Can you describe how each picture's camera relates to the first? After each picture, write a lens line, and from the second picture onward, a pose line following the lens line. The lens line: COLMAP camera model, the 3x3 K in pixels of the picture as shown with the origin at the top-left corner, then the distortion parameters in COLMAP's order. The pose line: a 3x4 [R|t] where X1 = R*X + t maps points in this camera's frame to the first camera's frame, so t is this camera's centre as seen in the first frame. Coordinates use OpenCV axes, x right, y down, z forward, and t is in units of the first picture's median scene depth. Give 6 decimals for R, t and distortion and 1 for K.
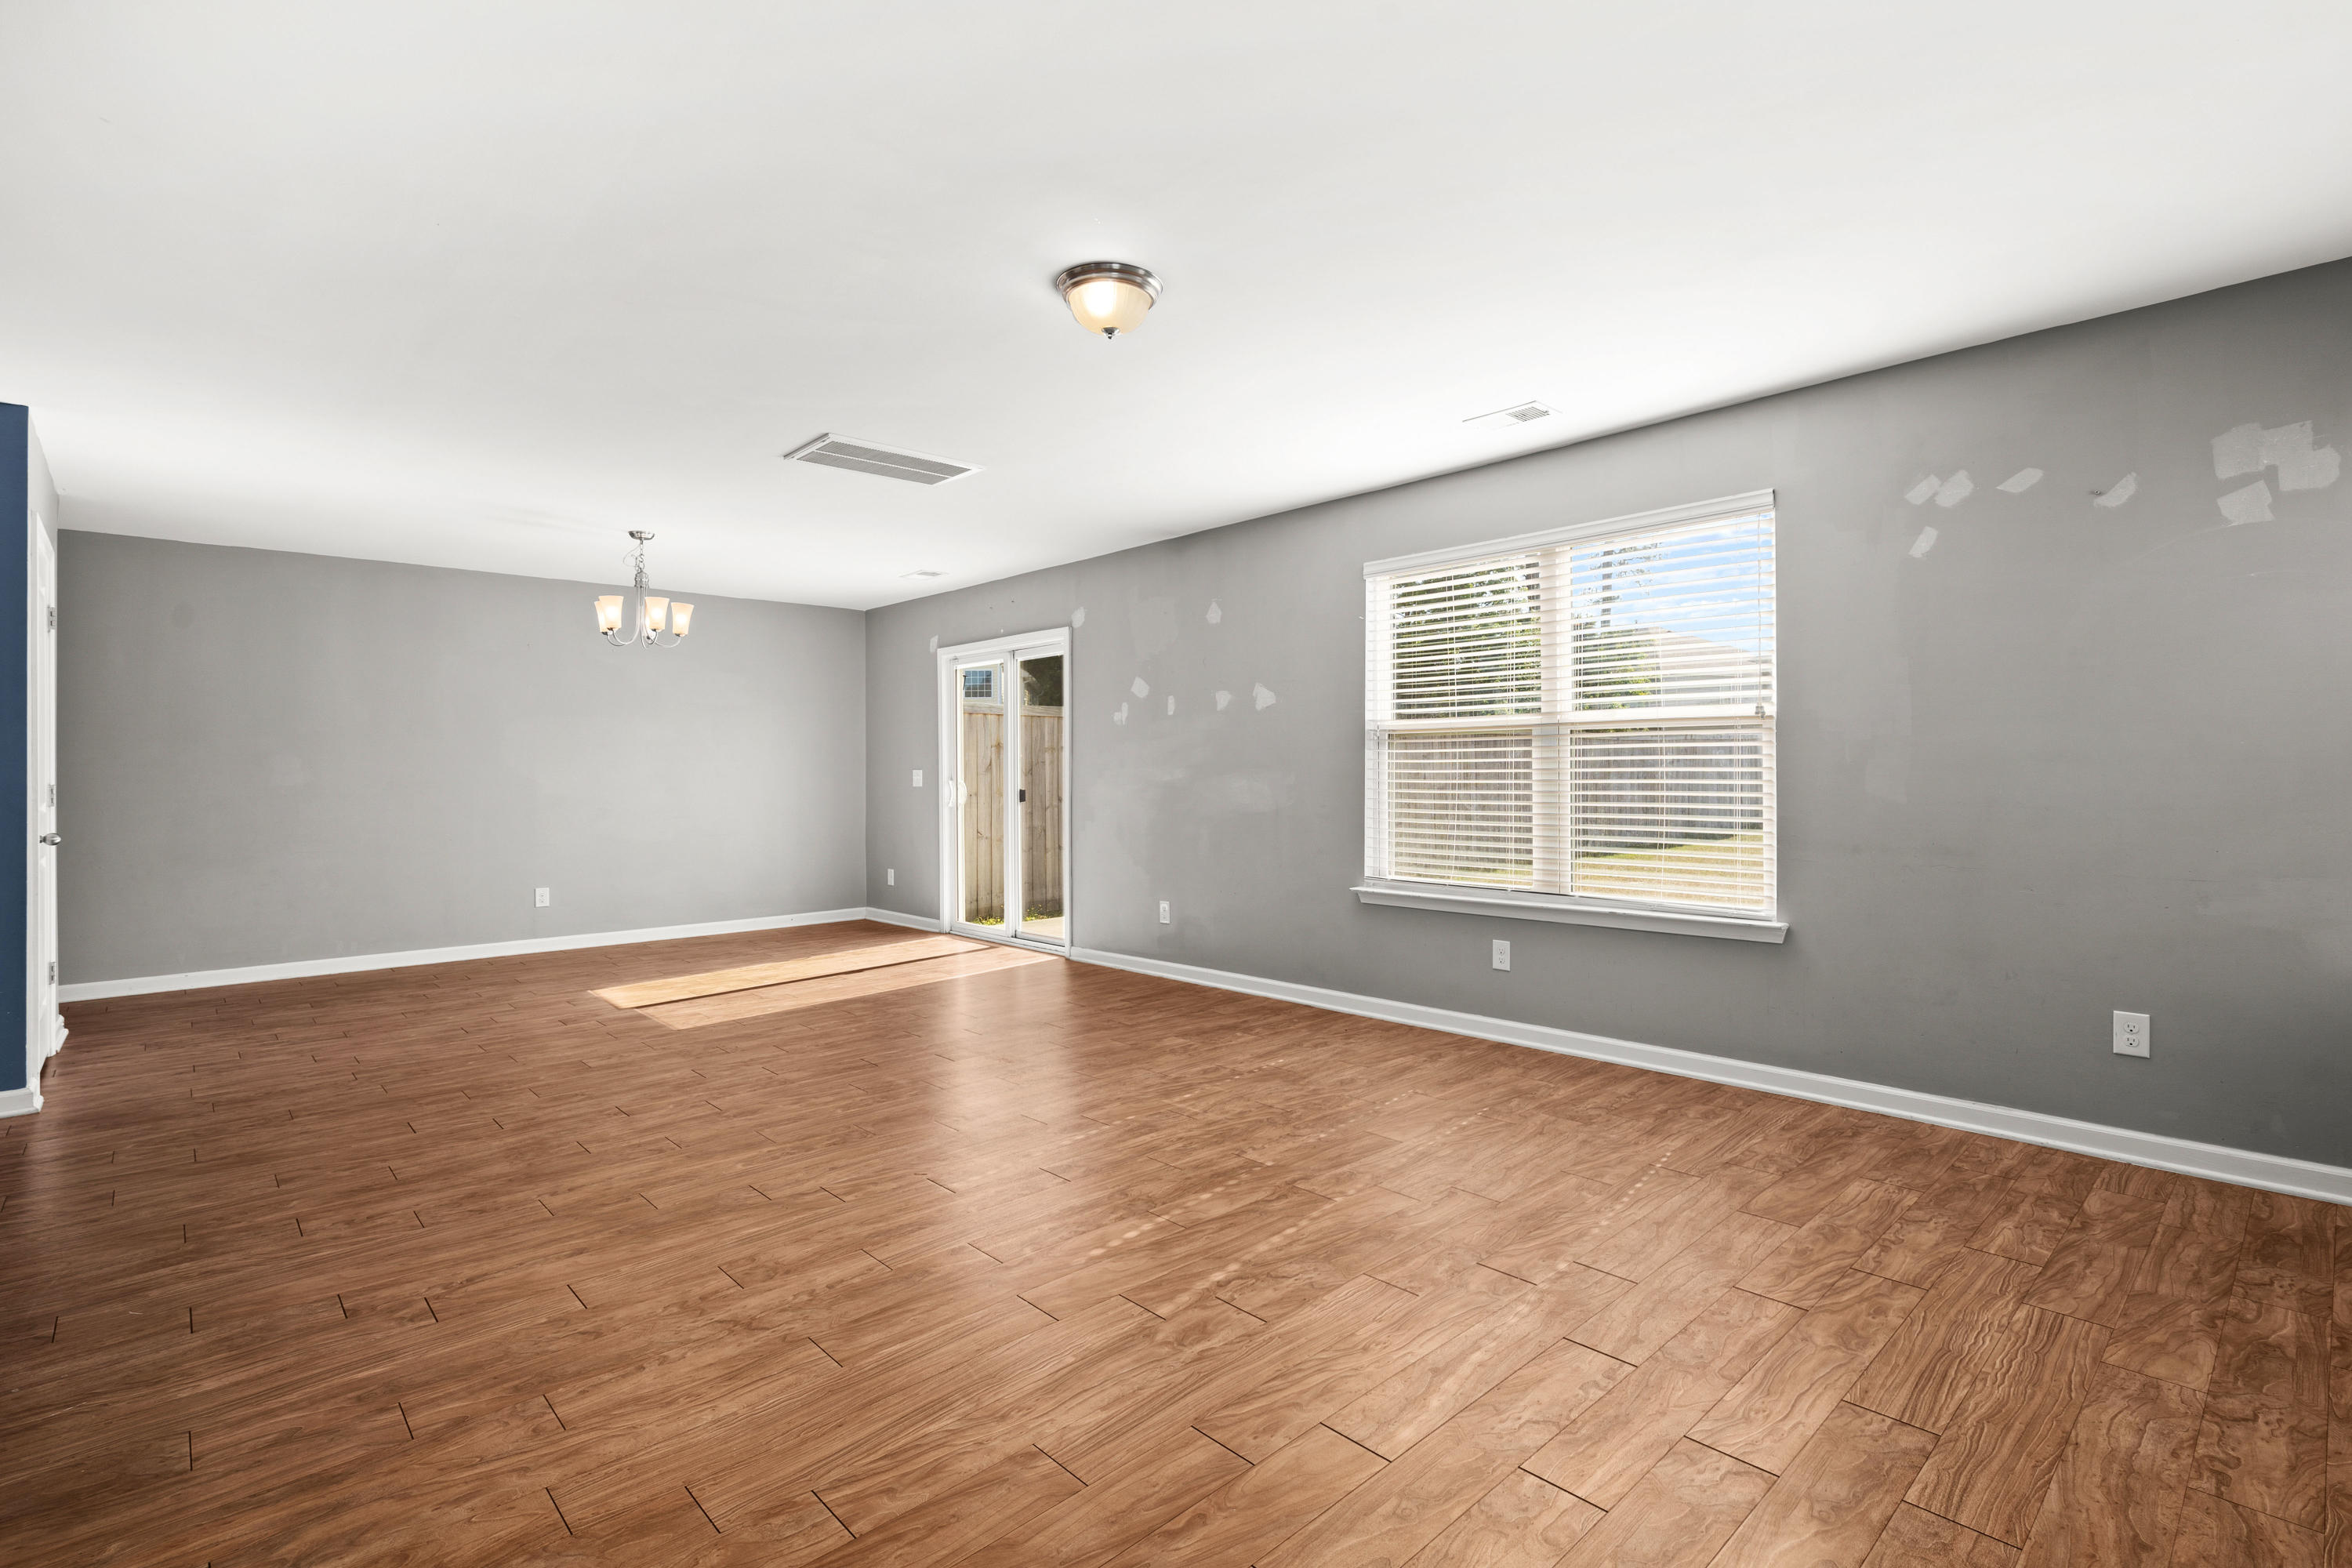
lens RADIAL K [[1085.4, 0, 1185.9], [0, 1085.4, 768.1], [0, 0, 1]] dist [-0.000004, 0.001565]
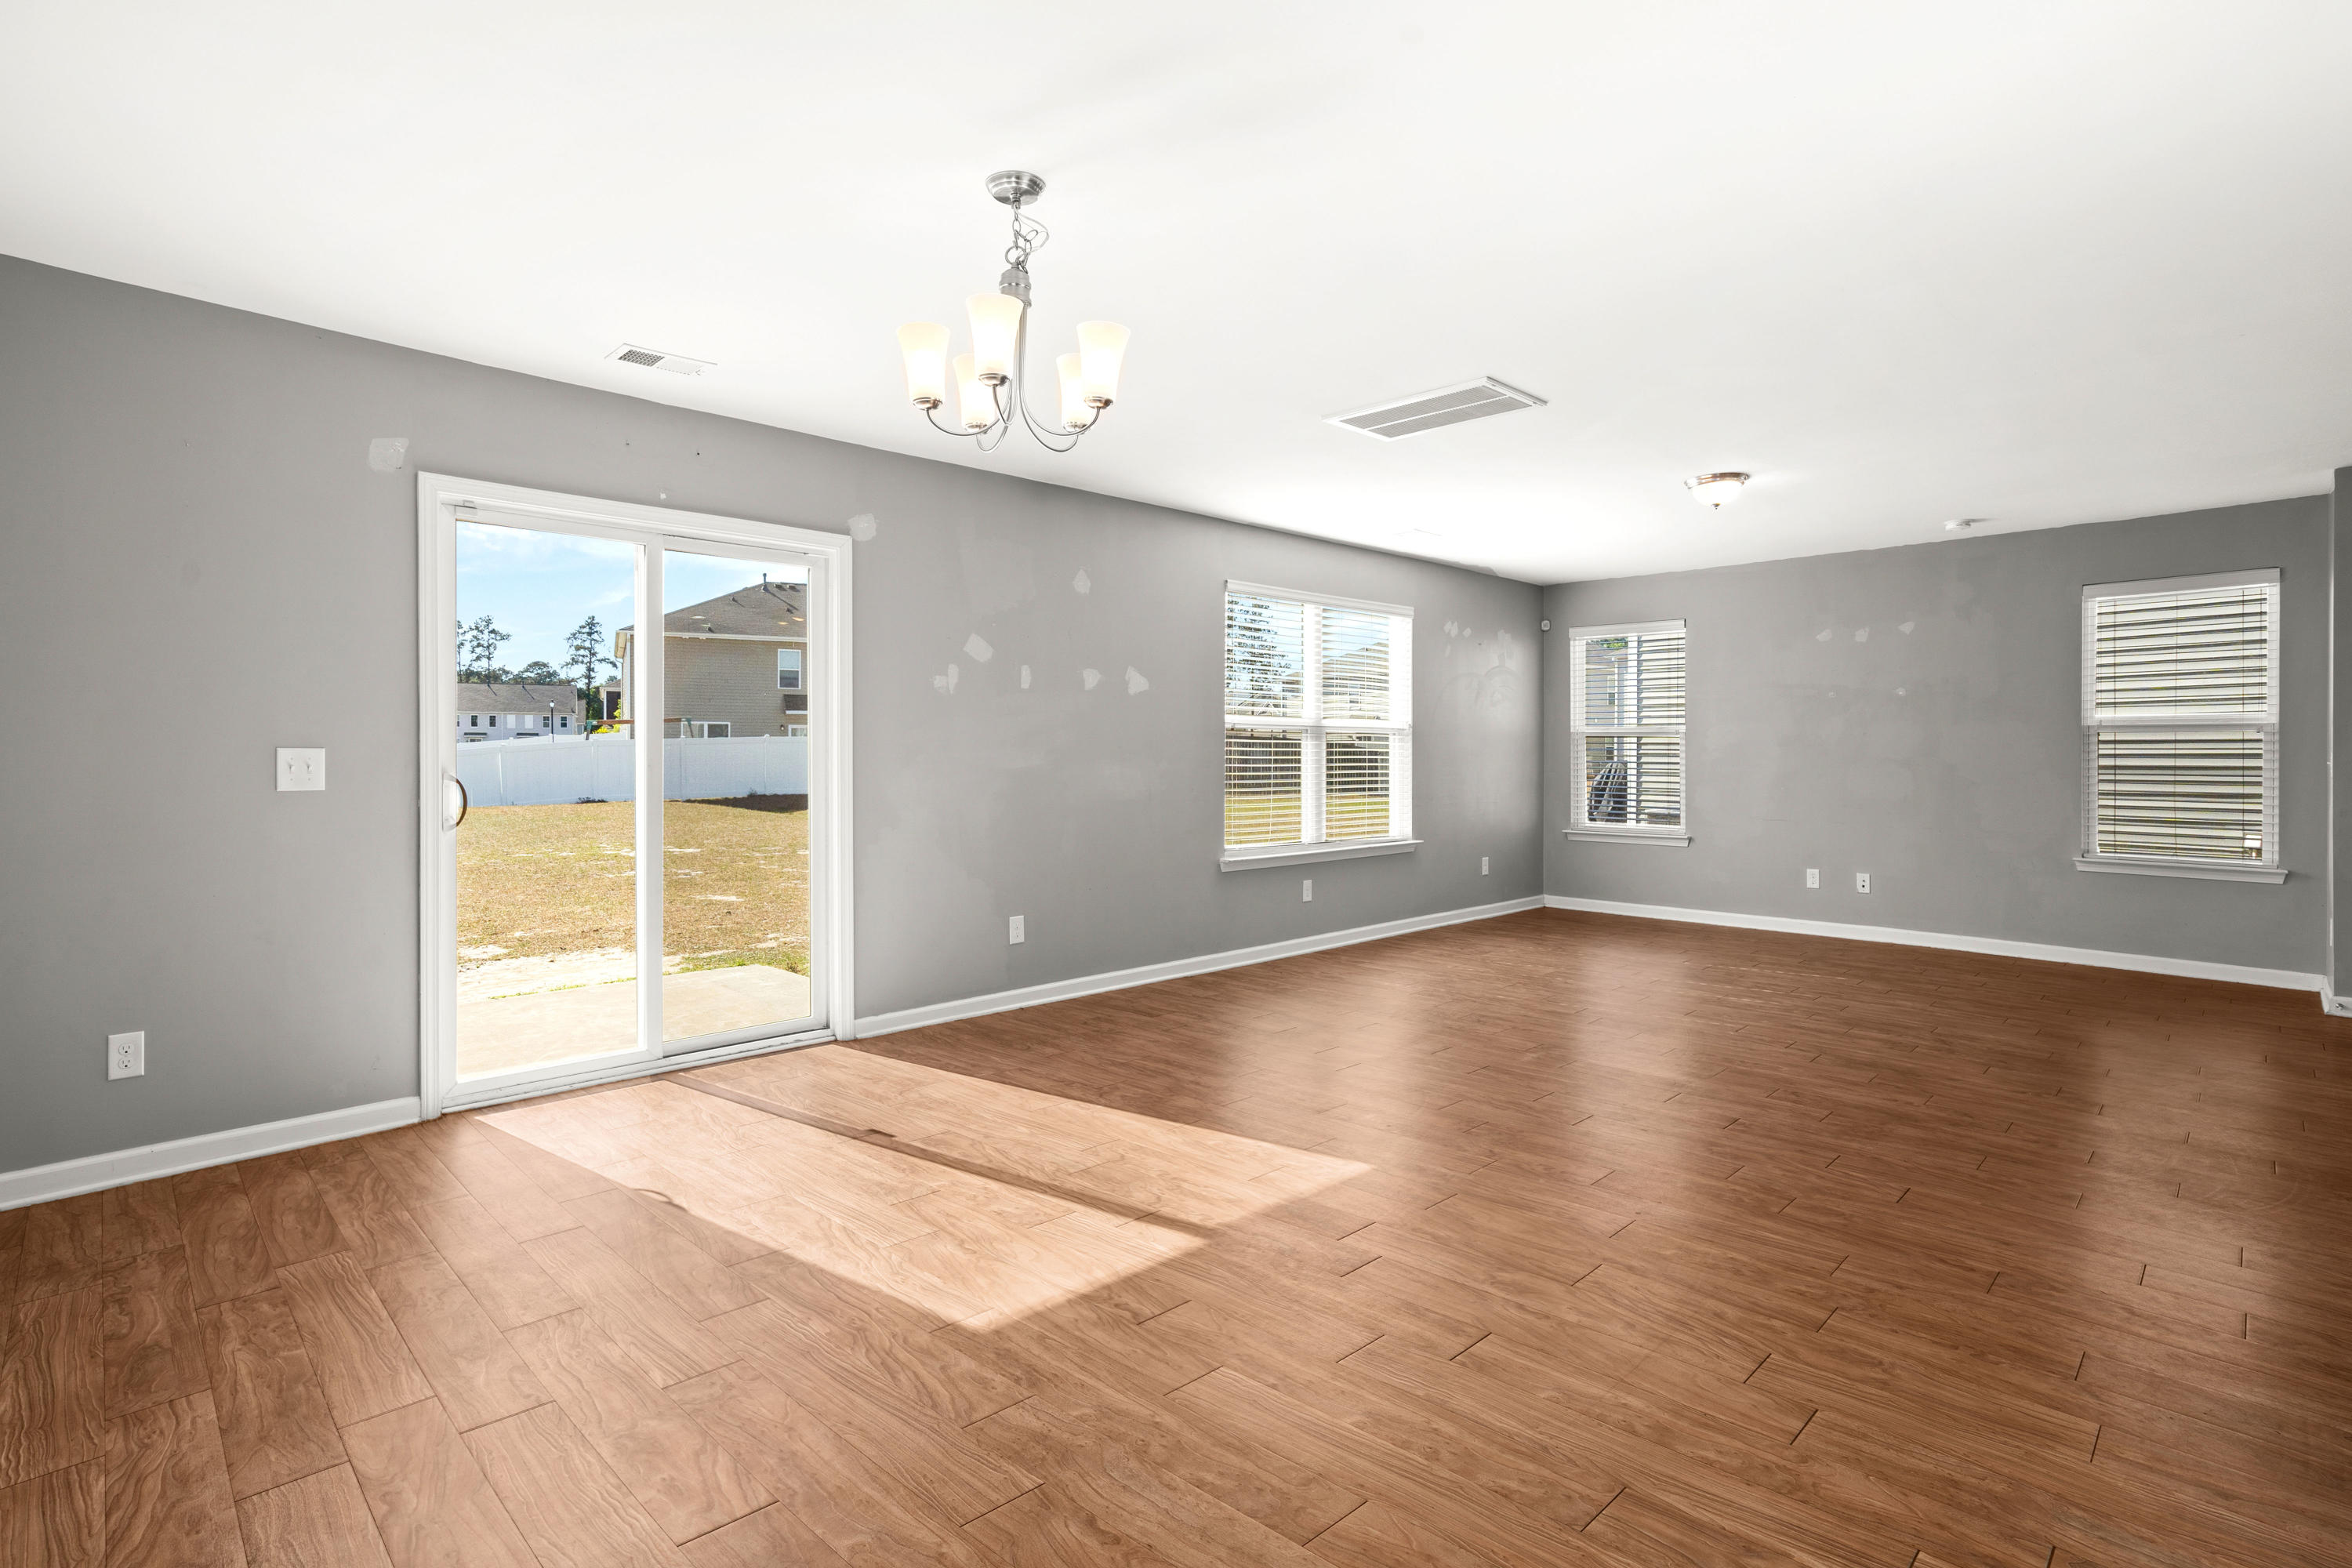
lens RADIAL K [[1174.6, 0, 1167.4], [0, 1174.6, 786.9], [0, 0, 1]] dist [0.002540, 0.000464]
pose [[-0.030514, -0.015071, 0.999421, -1.645616], [-0.001277, 0.999886, 0.015039, 0.021916], [-0.999534, -0.000818, -0.030530, 1.662109]]
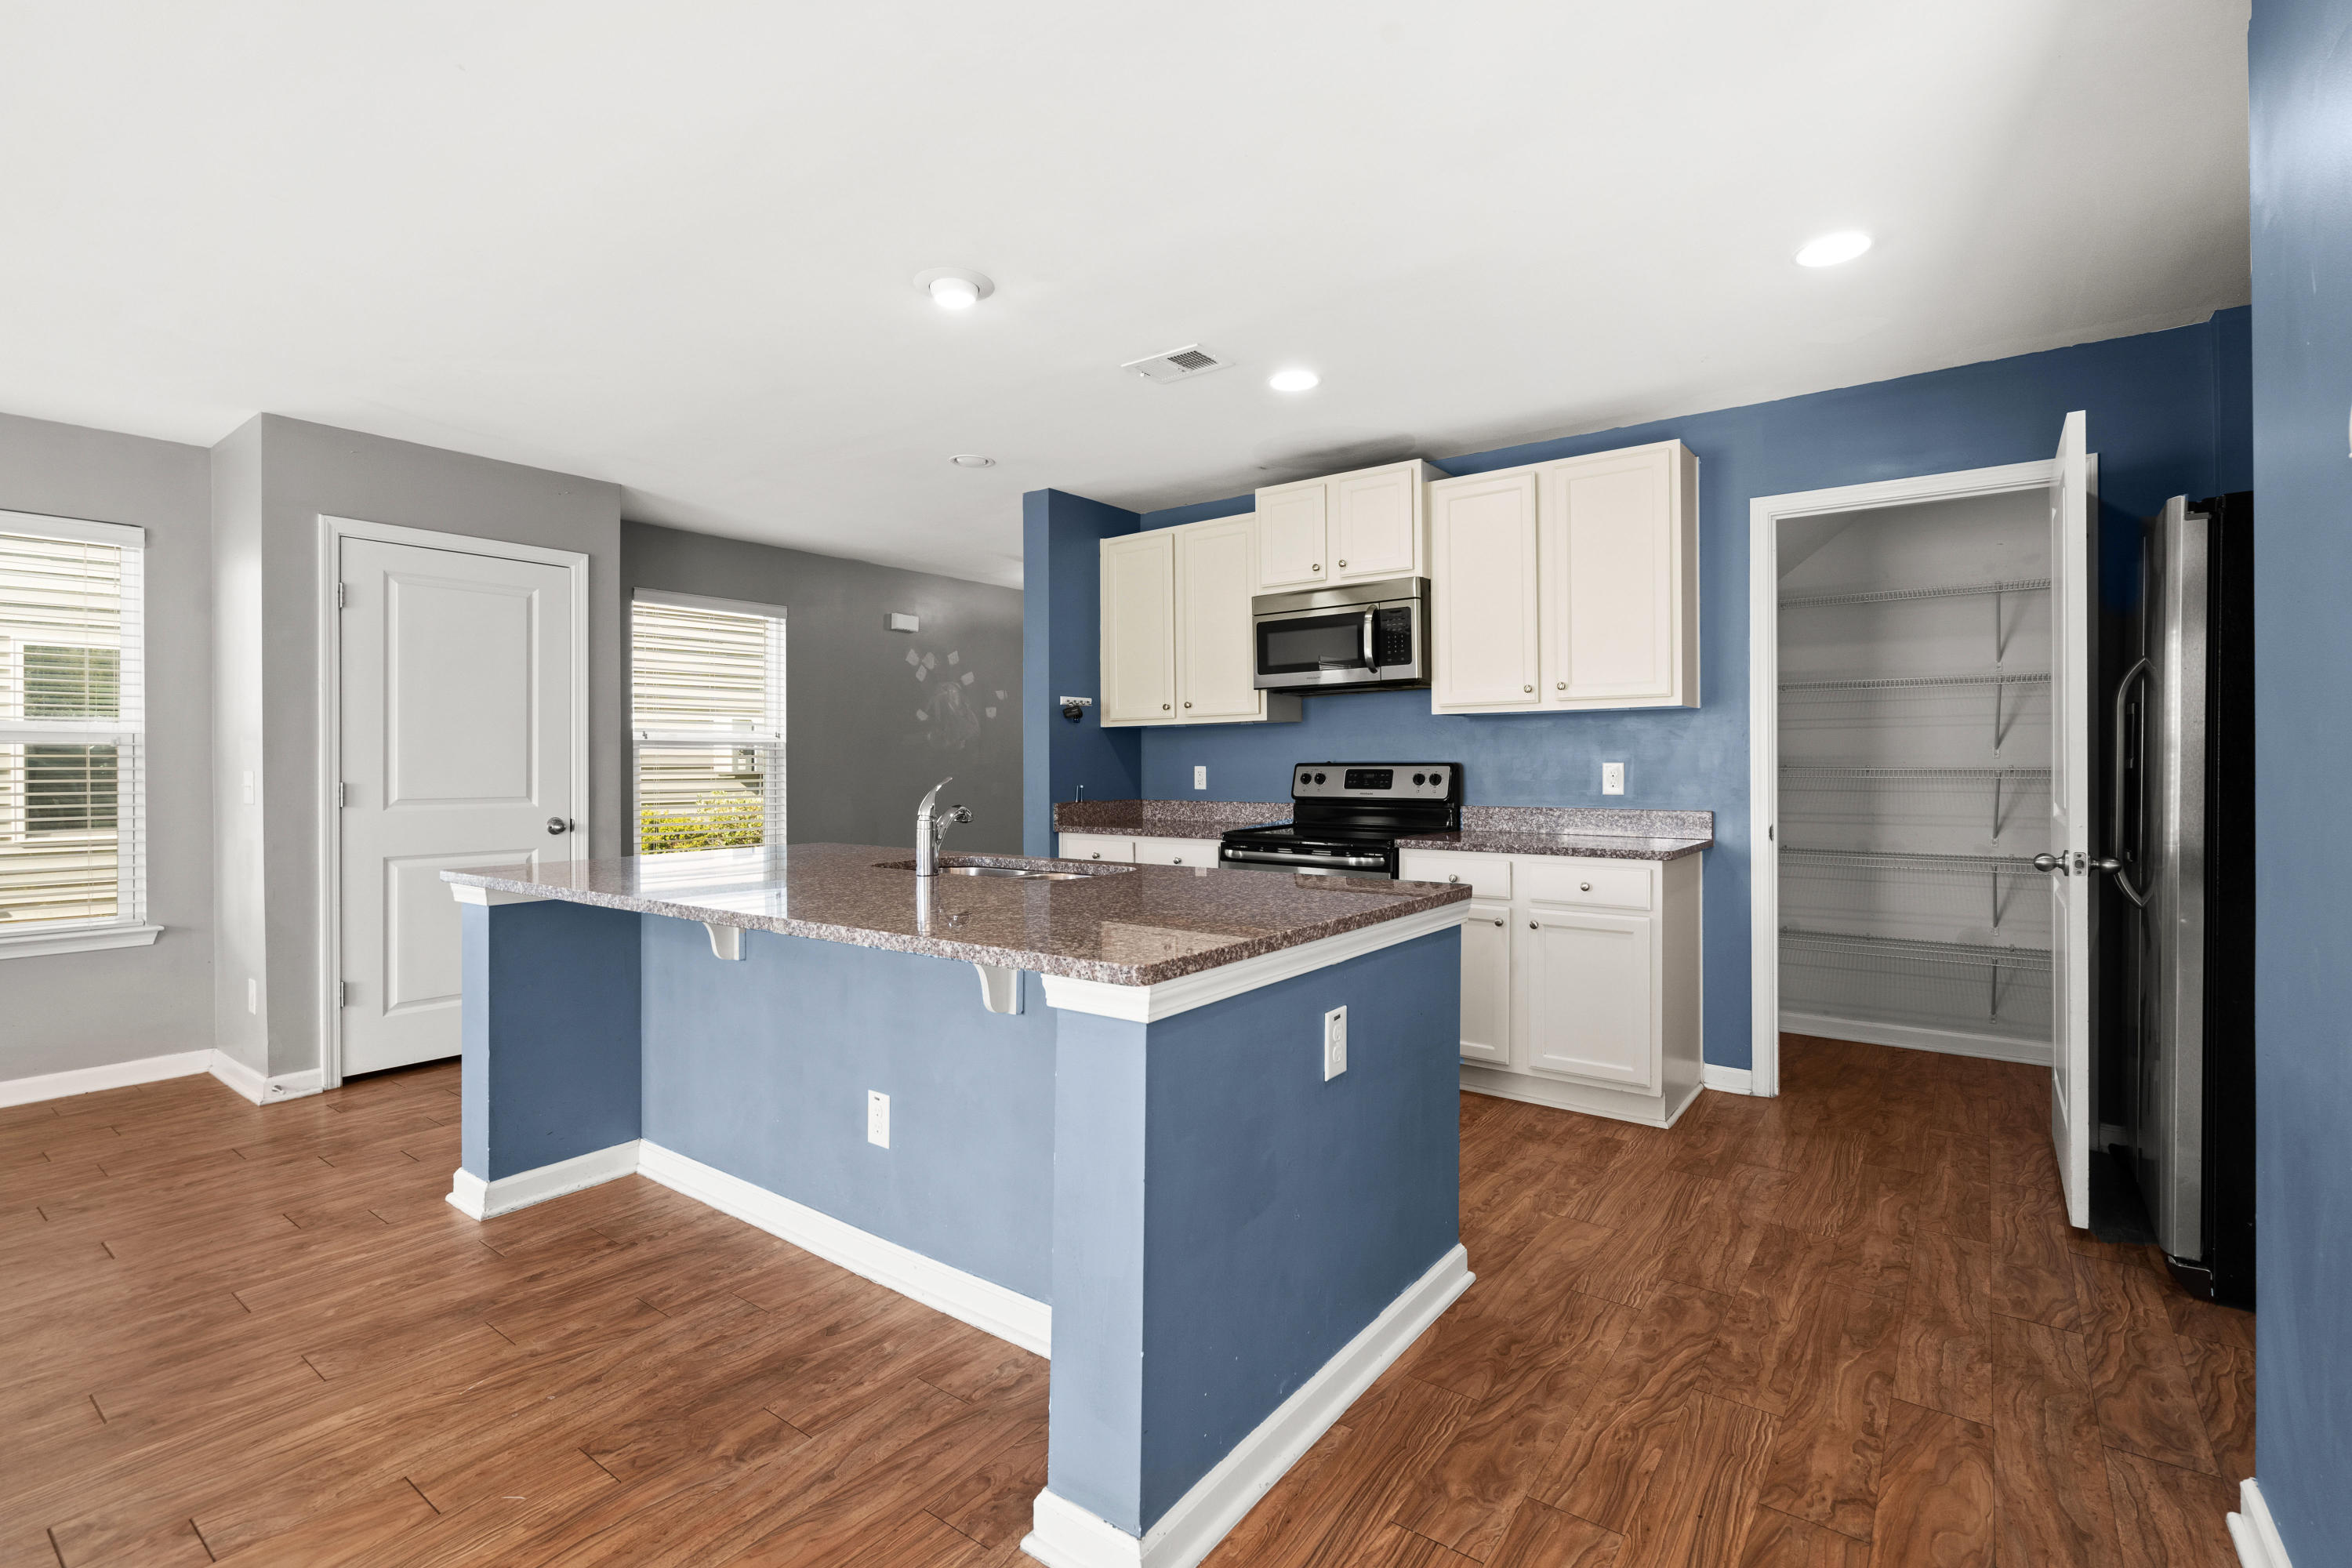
lens RADIAL K [[1085.4, 0, 1179.8], [0, 1085.4, 765.2], [0, 0, 1]] dist [-0.000004, 0.001565]
pose [[-0.985214, 0.012325, -0.170881, -0.899200], [0.012718, 0.999918, -0.001202, -0.001757], [0.170853, -0.003357, -0.985291, 1.264567]]
